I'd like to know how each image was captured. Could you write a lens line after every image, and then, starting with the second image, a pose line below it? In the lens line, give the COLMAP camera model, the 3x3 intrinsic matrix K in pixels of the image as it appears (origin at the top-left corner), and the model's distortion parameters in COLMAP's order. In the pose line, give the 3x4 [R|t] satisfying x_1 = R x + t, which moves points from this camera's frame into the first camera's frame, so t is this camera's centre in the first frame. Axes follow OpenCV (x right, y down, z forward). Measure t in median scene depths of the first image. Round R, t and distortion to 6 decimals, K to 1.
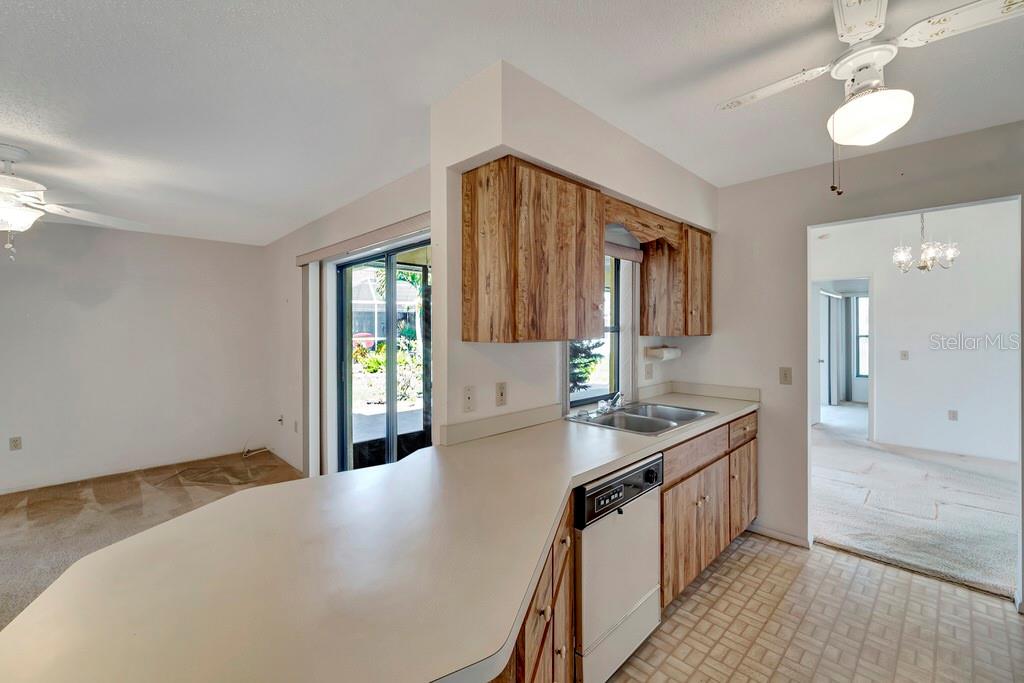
lens RADIAL K [[423.2, 0, 511.9], [0, 423.2, 337.3], [0, 0, 1]] dist [0.000514, 0.000182]
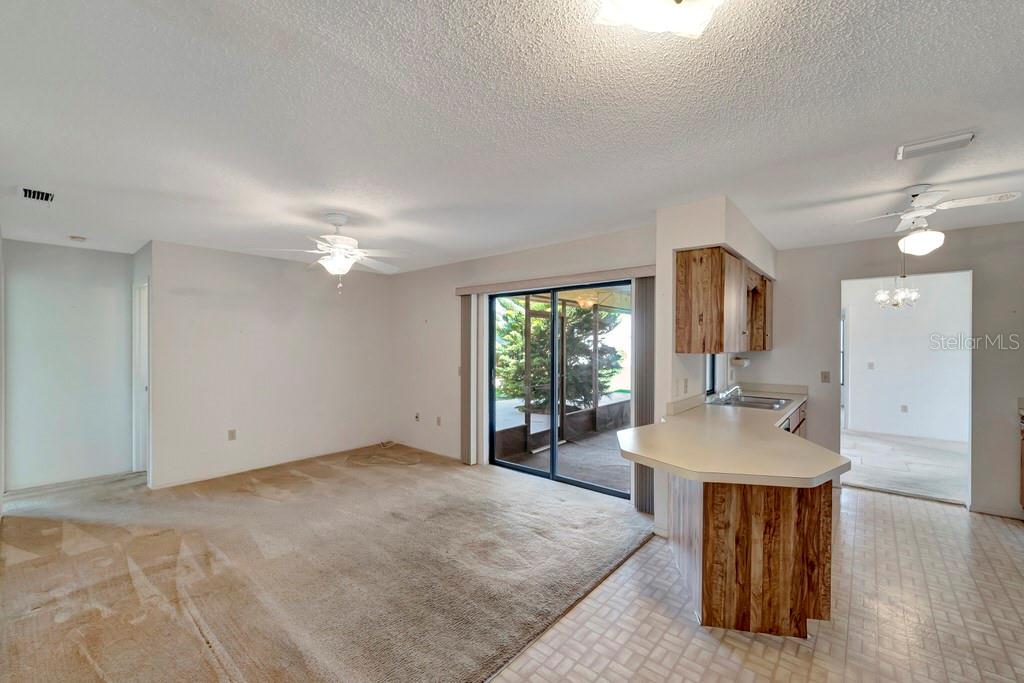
lens RADIAL K [[412.6, 0, 509.6], [0, 412.6, 352.1], [0, 0, 1]] dist [0.000506, -0.000157]
pose [[0.995481, 0.003816, 0.094888, -0.605712], [-0.003811, 0.999993, -0.000235, 0.005953], [-0.094888, -0.000128, 0.995488, -0.361710]]
